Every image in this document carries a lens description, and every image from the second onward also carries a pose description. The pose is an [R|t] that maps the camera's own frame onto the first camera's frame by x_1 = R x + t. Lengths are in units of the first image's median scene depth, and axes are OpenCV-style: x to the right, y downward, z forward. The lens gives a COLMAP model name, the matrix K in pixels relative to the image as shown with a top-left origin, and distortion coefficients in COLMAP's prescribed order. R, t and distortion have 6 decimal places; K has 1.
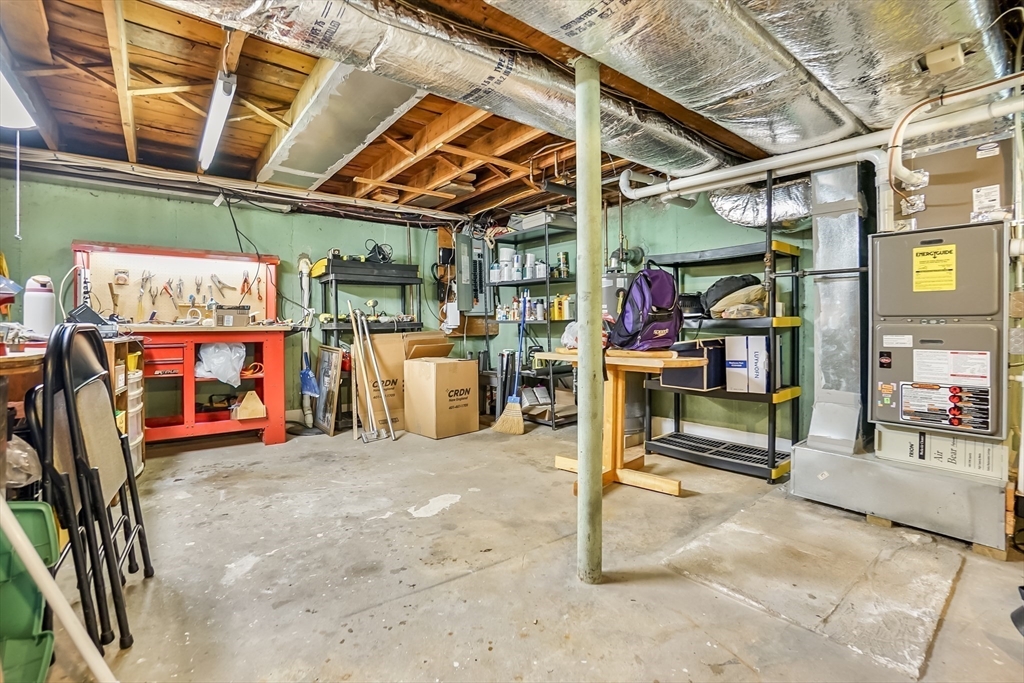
lens RADIAL K [[457.0, 0, 498.1], [0, 457.0, 327.7], [0, 0, 1]] dist [-0.020691, 0.004390]
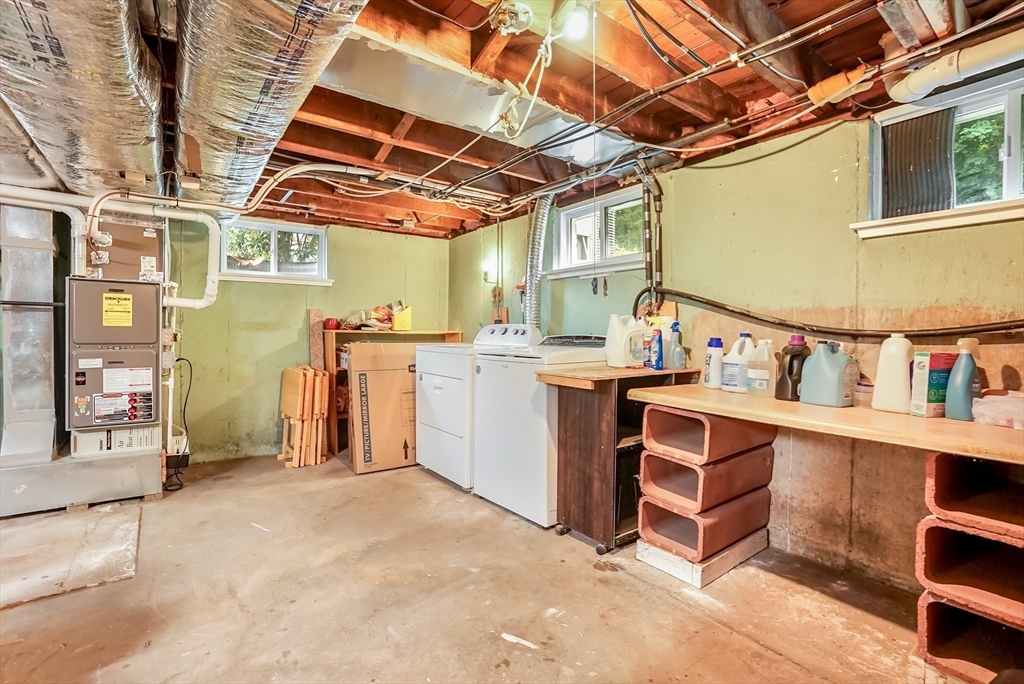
lens RADIAL K [[453.4, 0, 512.3], [0, 453.4, 339.1], [0, 0, 1]] dist [-0.016891, 0.000902]
pose [[0.008876, -0.004575, 0.999950, -0.388746], [-0.003303, 0.999984, 0.004605, -0.050245], [-0.999955, -0.003343, 0.008861, -0.222107]]
